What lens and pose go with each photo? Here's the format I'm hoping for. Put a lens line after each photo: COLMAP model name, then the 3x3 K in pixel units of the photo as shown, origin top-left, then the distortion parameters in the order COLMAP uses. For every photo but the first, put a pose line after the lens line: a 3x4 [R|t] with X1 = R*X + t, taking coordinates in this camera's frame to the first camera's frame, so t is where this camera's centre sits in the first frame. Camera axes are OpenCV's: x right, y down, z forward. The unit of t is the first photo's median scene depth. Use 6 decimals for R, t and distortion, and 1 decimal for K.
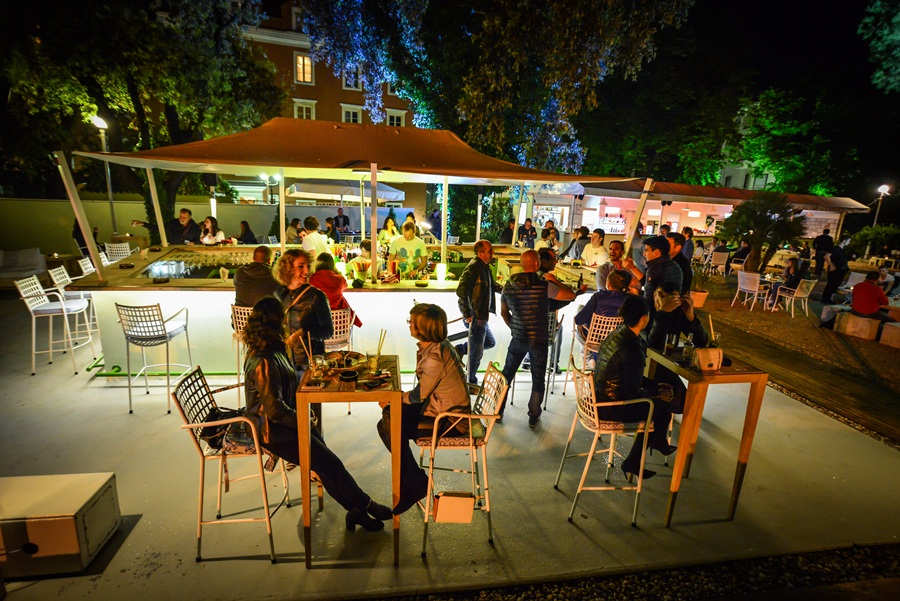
lens RADIAL K [[443.4, 0, 450.0], [0, 443.4, 300.5], [0, 0, 1]] dist [-0.000052, -0.000116]
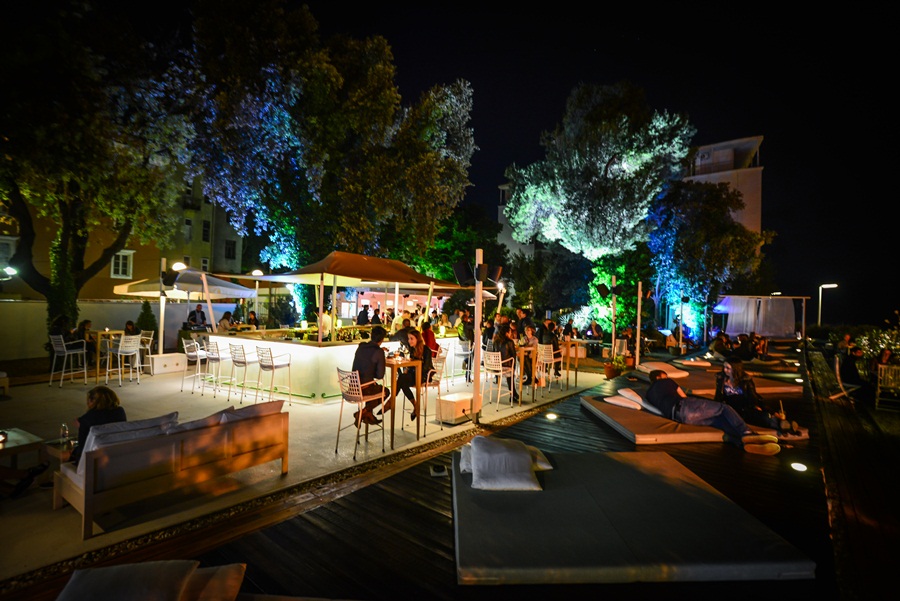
lens RADIAL K [[443.4, 0, 450.0], [0, 443.4, 300.5], [0, 0, 1]] dist [-0.000052, -0.000116]
pose [[0.754833, -0.027697, 0.655332, -0.533848], [0.160576, 0.976509, -0.143686, 0.040405], [-0.635958, 0.213690, 0.741548, -0.241936]]
